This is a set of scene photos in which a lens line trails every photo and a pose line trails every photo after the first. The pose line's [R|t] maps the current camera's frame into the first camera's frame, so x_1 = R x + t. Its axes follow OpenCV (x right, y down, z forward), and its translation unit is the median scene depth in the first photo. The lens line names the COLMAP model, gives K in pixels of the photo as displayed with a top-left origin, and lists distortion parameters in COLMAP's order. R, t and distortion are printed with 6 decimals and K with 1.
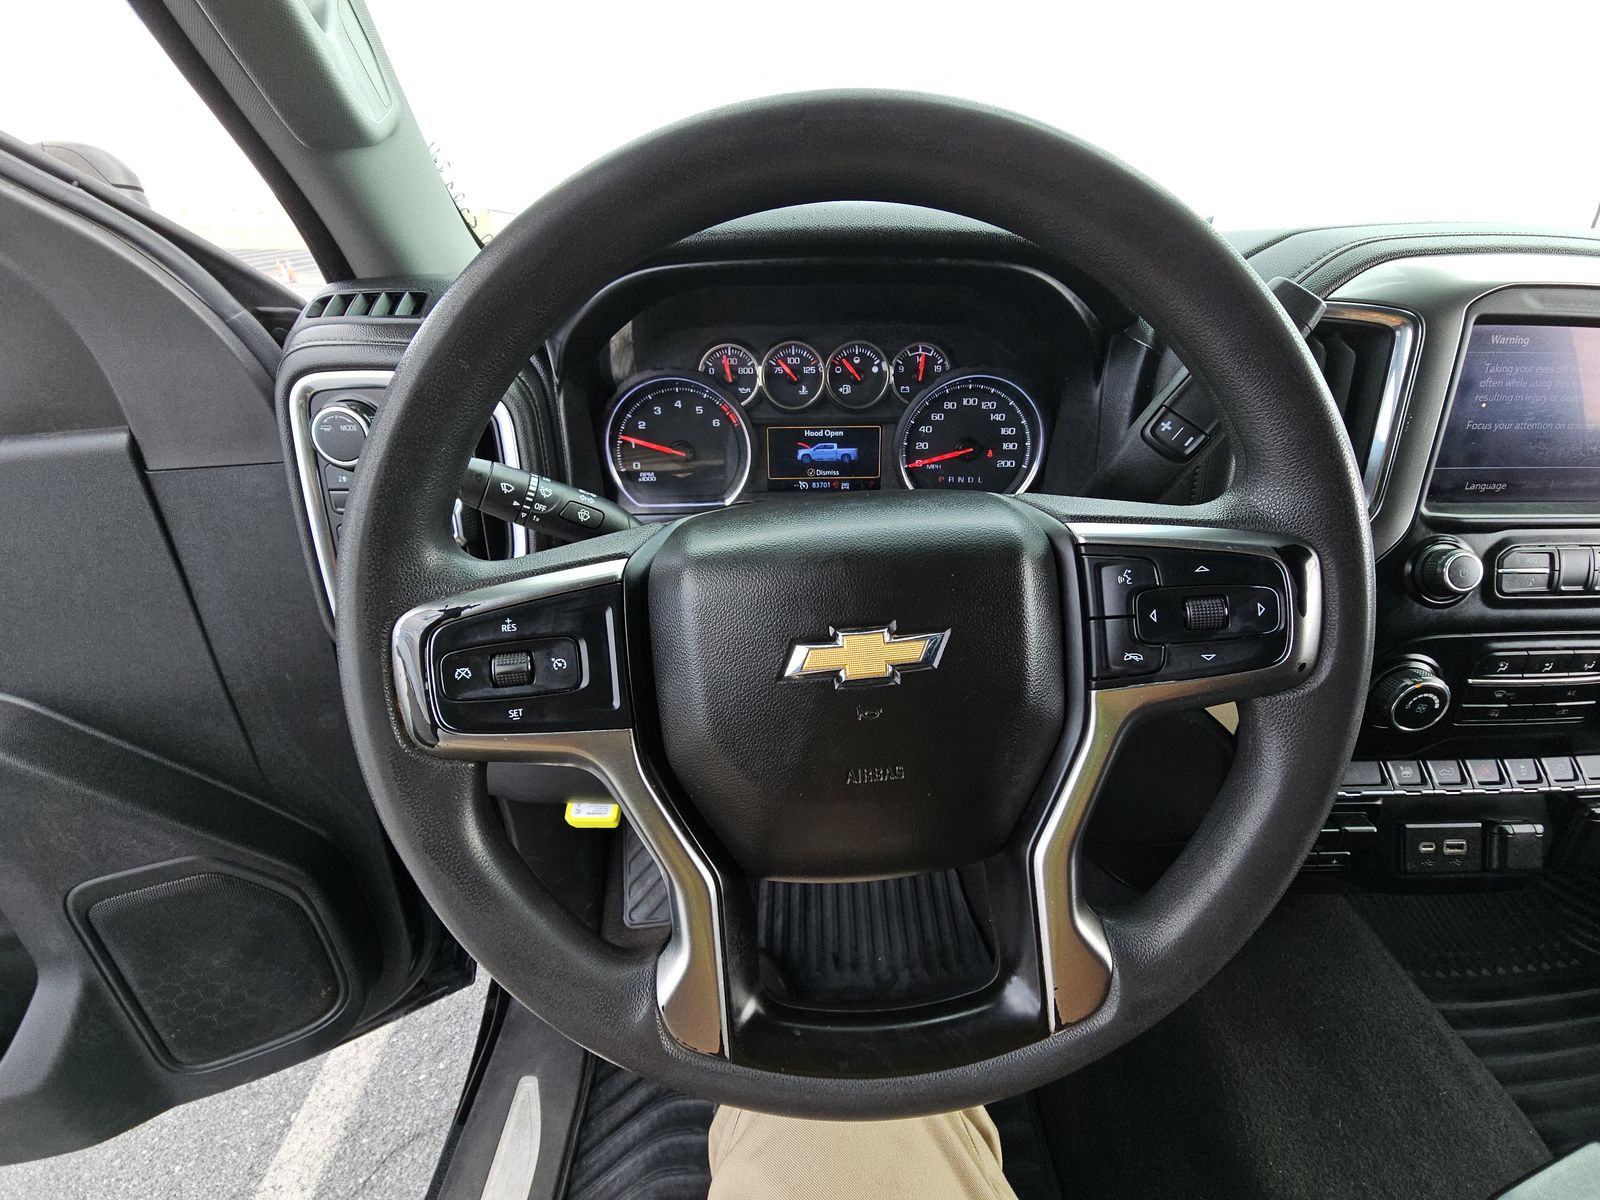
lens RADIAL K [[648.8, 0, 800.6], [0, 648.8, 600.1], [0, 0, 1]] dist [-0.001583, -0.001662]
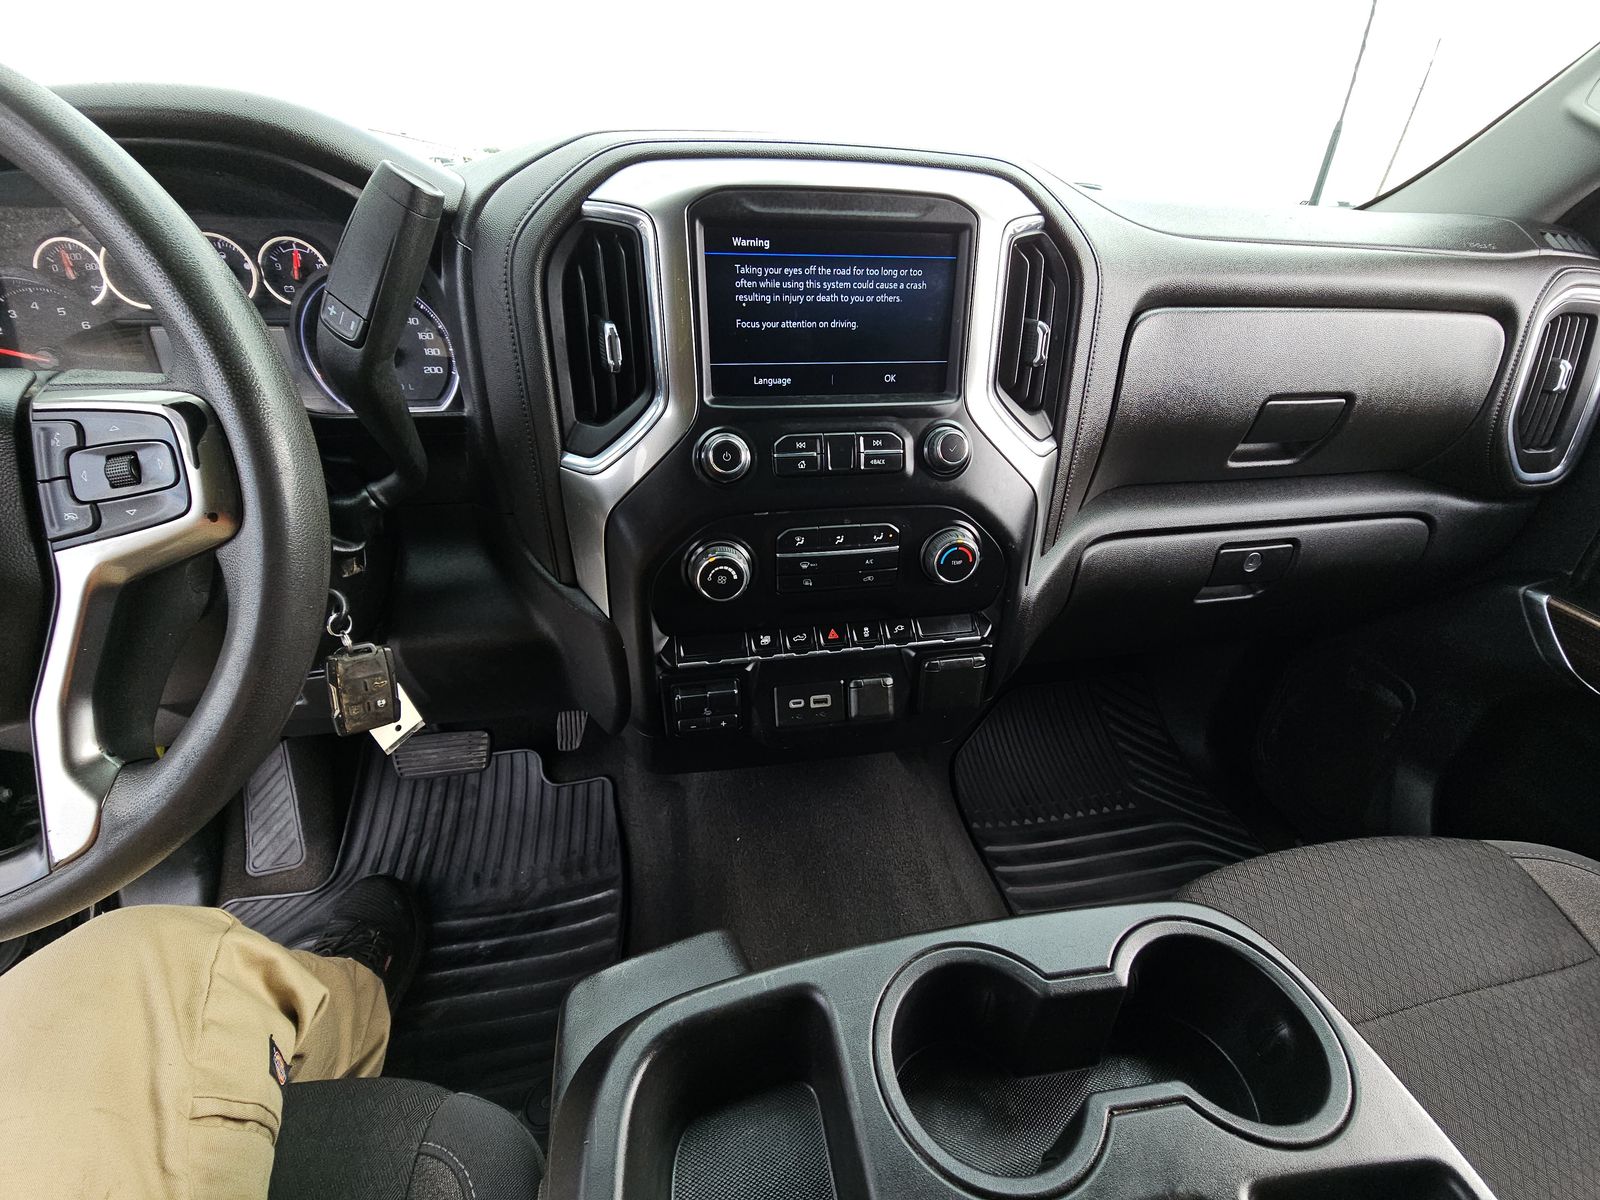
lens RADIAL K [[648.8, 0, 802.5], [0, 648.8, 596.2], [0, 0, 1]] dist [-0.001583, -0.001662]
pose [[0.983182, -0.060600, 0.172281, 0.719534], [0.047286, 0.995643, 0.080363, 0.088626], [-0.176400, -0.070865, 0.981764, -0.118247]]
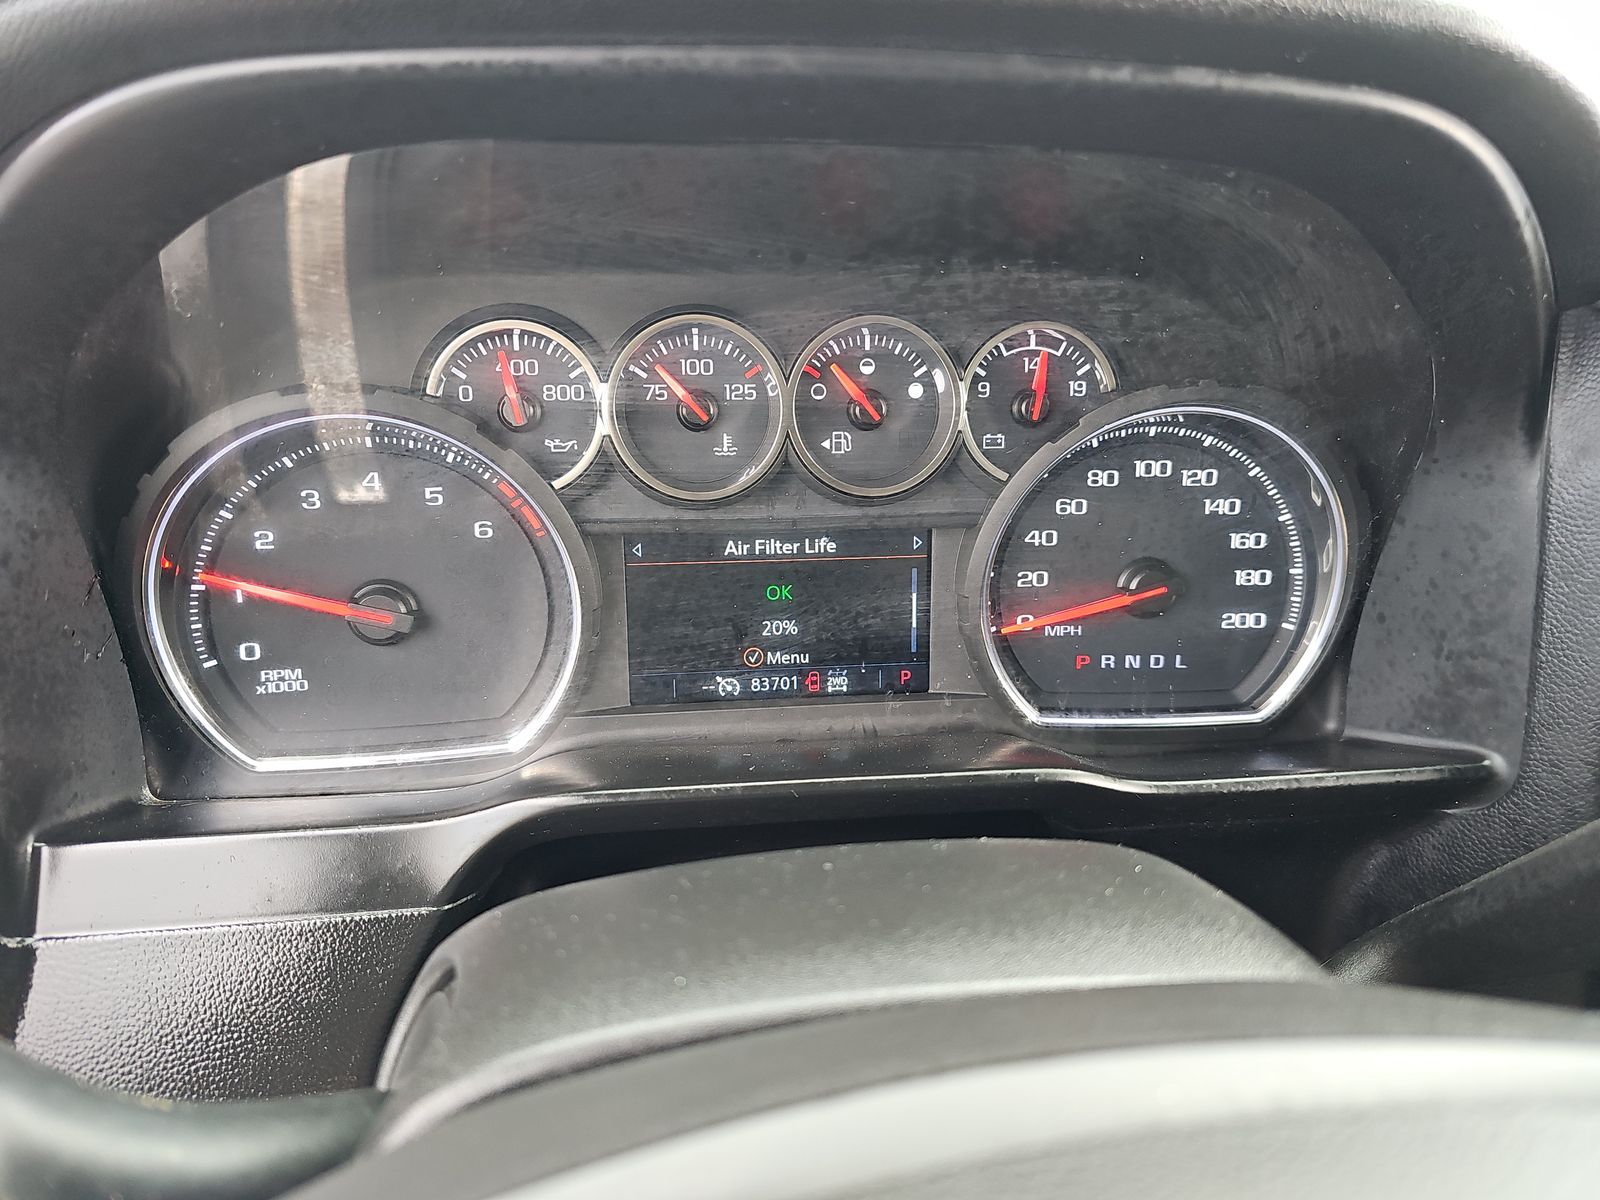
lens RADIAL K [[1077.9, 0, 799.7], [0, 1077.9, 604.0], [0, 0, 1]] dist [0.023859, -0.001132]
pose [[0.993090, -0.021347, 0.115397, -0.026089], [0.033572, 0.993899, -0.105058, -0.169076], [-0.112451, 0.108206, 0.987748, 0.403556]]
